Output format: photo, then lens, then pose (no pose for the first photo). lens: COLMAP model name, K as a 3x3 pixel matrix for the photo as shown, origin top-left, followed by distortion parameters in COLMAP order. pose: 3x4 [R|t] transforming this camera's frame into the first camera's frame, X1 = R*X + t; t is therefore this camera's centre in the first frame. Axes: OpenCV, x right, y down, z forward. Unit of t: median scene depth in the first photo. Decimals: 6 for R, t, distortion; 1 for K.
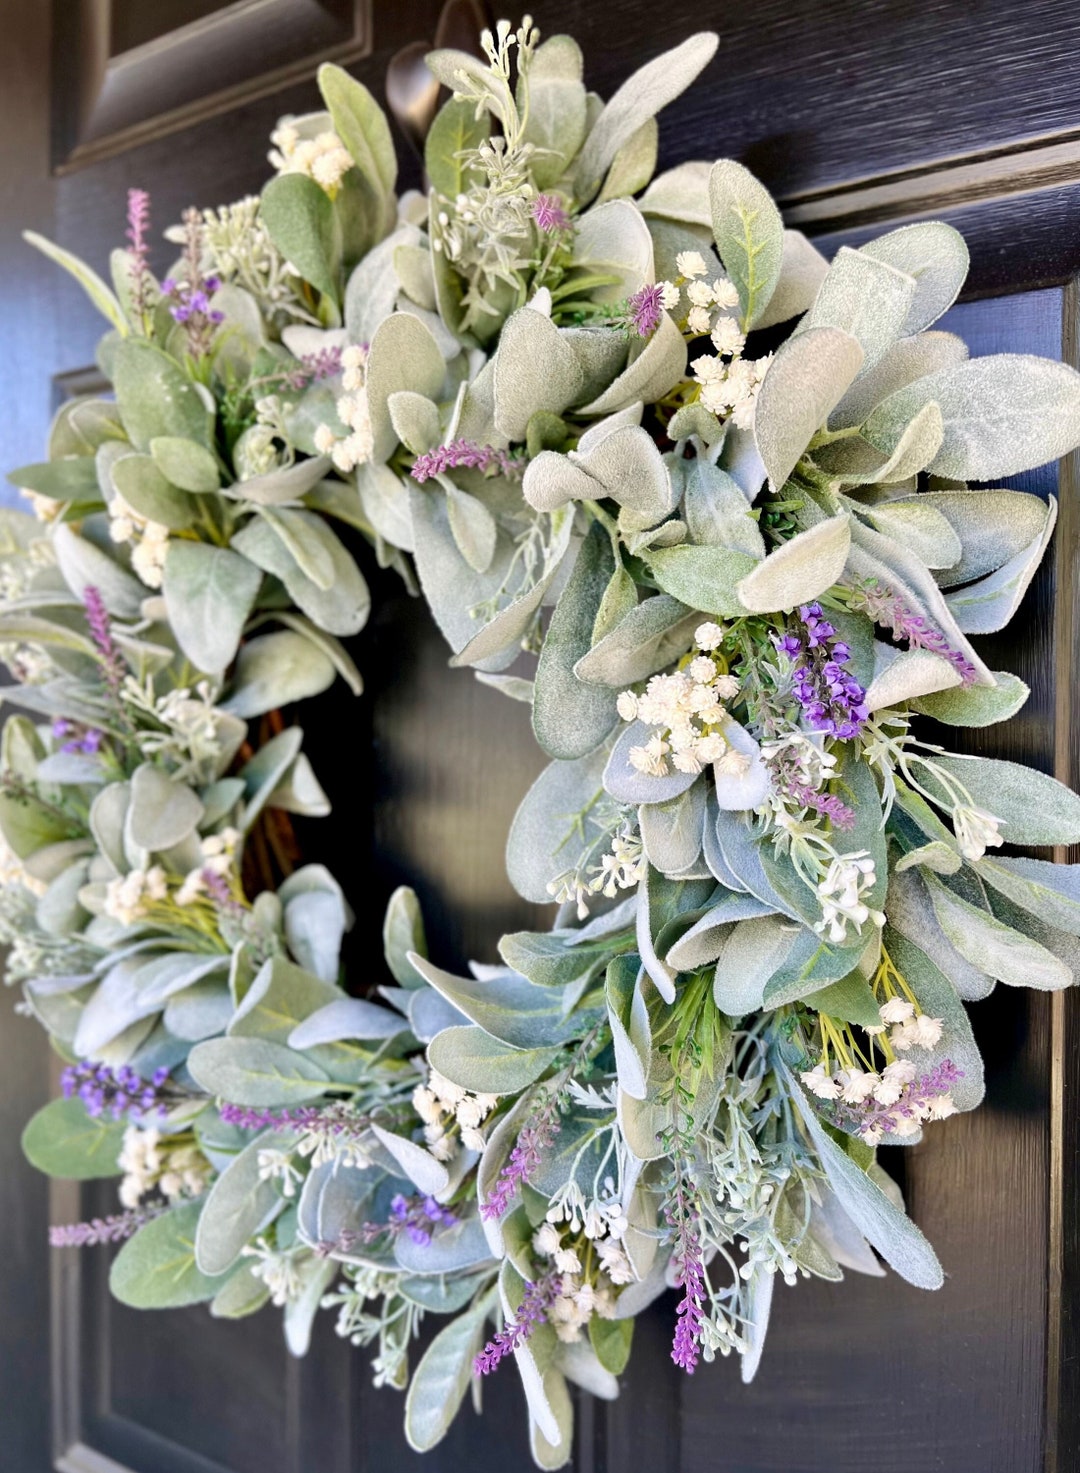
lens RADIAL K [[1130.0, 0, 540.0], [0, 1130.0, 736.5], [0, 0, 1]] dist [0.073609, -0.132388]
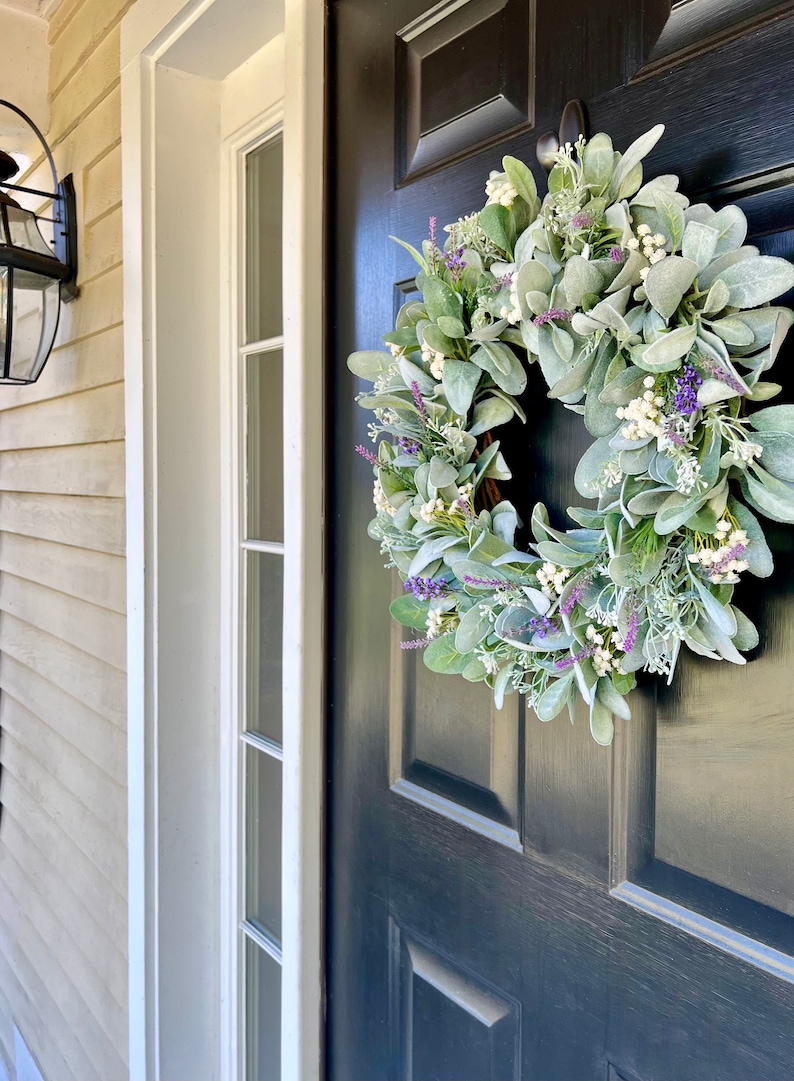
lens RADIAL K [[829.3, 0, 397.0], [0, 829.3, 540.5], [0, 0, 1]] dist [0.073609, -0.132388]
pose [[0.929960, 0.008969, -0.367553, 0.235353], [0.005590, 0.999242, 0.038526, 0.144588], [0.367619, -0.037882, 0.929204, -0.700023]]
